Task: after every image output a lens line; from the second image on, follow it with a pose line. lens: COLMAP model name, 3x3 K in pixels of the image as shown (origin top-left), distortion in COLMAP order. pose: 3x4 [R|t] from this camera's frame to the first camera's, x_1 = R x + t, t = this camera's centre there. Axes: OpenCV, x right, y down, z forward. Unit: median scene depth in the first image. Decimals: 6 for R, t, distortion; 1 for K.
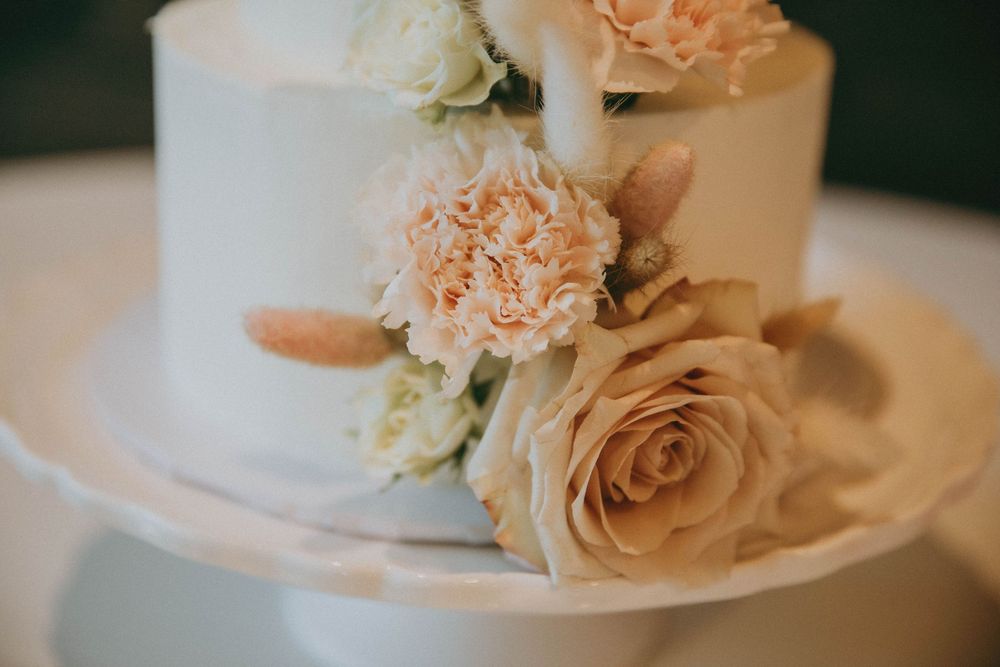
lens RADIAL K [[1582.8, 0, 500.0], [0, 1582.8, 333.5], [0, 0, 1]] dist [0.041295, 0.066516]
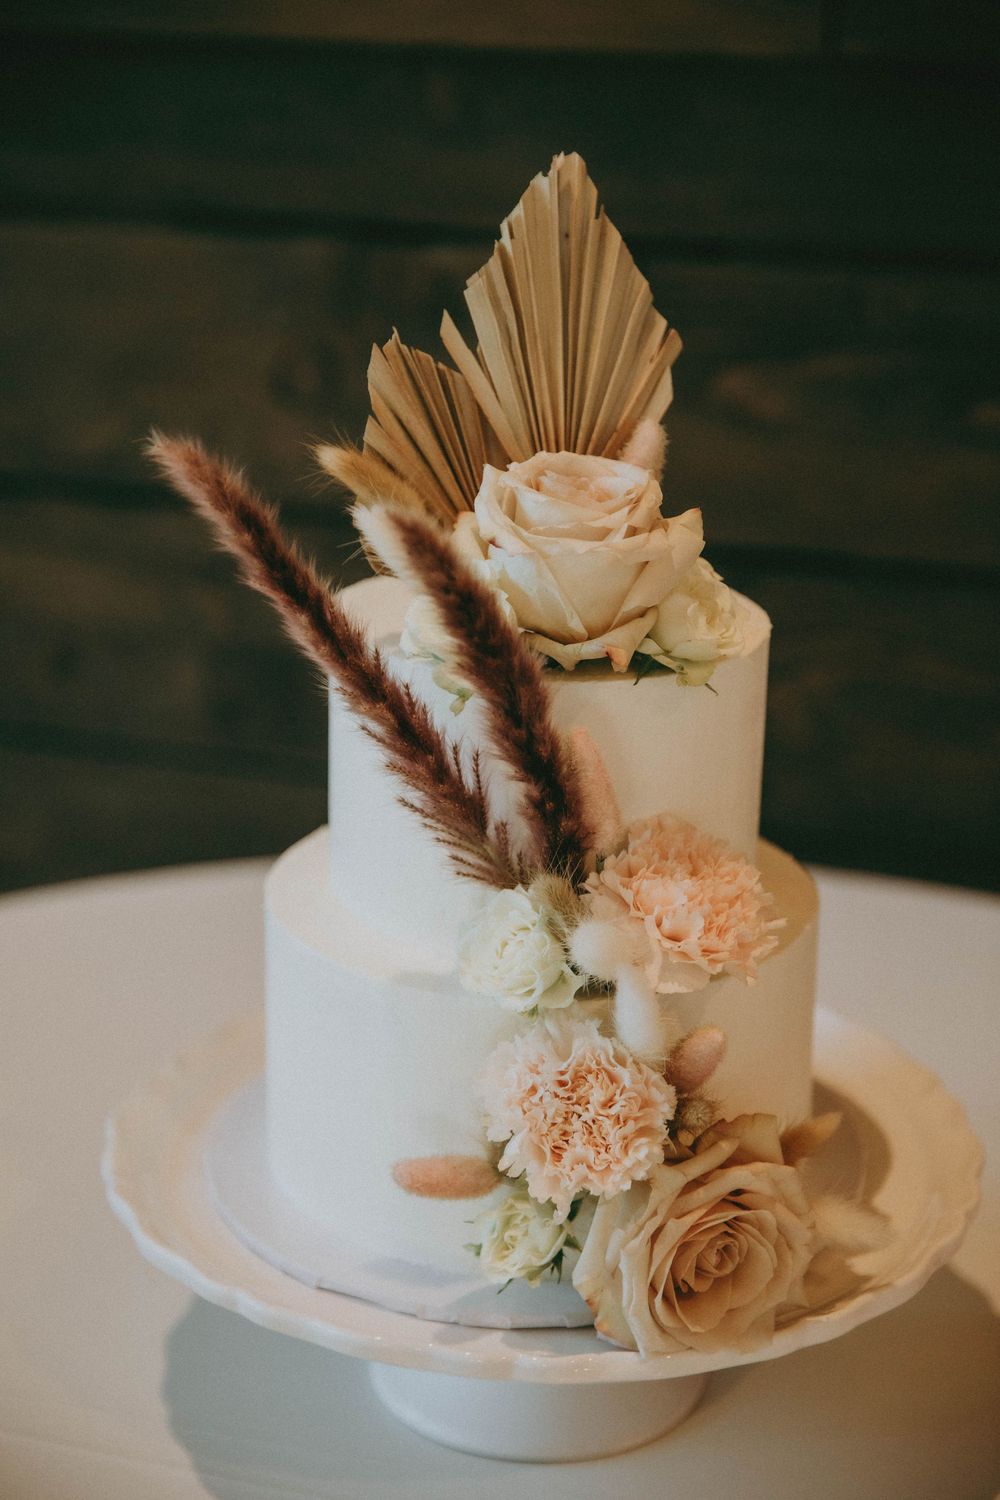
lens RADIAL K [[2374.2, 0, 500.0], [0, 2374.2, 750.0], [0, 0, 1]] dist [0.041295, 0.066516]
pose [[0.996420, -0.057226, 0.062221, -0.183749], [0.060917, 0.996389, -0.059142, -0.245581], [-0.058612, 0.062721, 0.996309, -1.041259]]
